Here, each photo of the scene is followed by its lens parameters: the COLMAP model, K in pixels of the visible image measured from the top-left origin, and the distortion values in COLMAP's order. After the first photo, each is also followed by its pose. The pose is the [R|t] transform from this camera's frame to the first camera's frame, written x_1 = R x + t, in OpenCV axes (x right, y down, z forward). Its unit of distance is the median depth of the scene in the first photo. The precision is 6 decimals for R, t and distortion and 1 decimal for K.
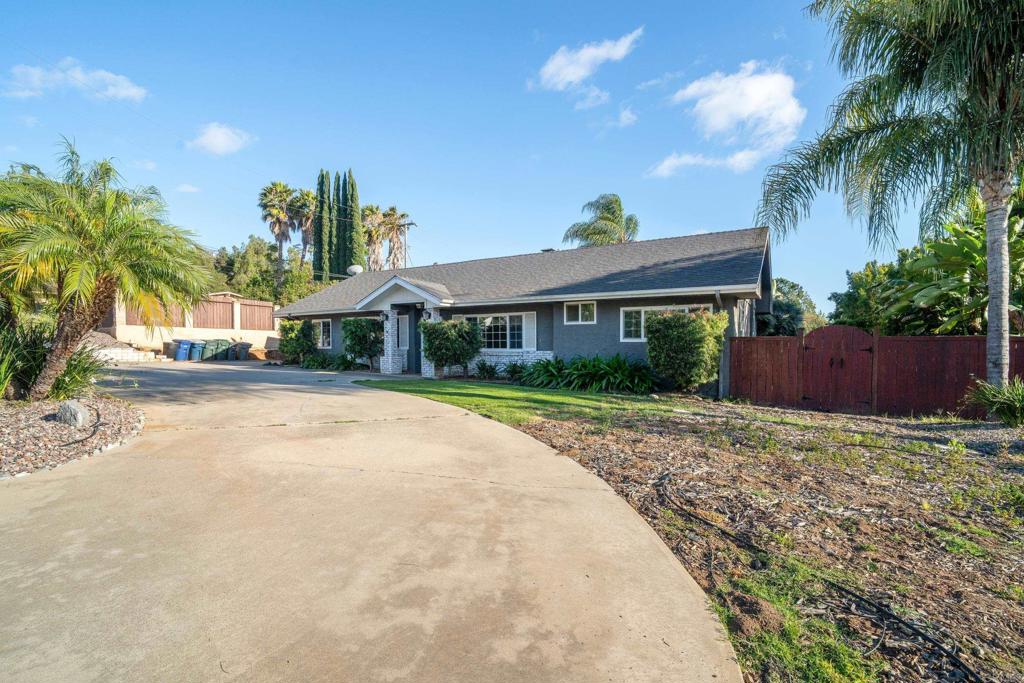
lens RADIAL K [[469.1, 0, 478.6], [0, 469.1, 341.0], [0, 0, 1]] dist [-0.000079, -0.000149]
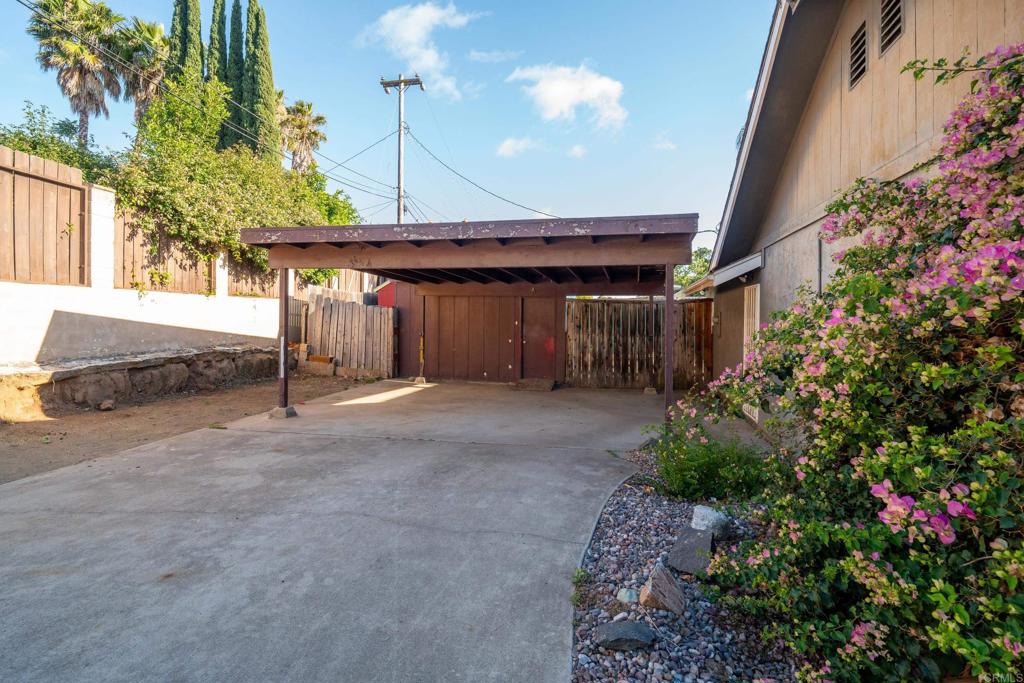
lens RADIAL K [[497.6, 0, 512.4], [0, 497.6, 303.5], [0, 0, 1]] dist [-0.004058, -0.000567]
pose [[0.944942, 0.006695, 0.327170, -0.169149], [-0.001604, 0.999873, -0.015829, -0.005117], [-0.327234, 0.014433, 0.944833, 0.371413]]
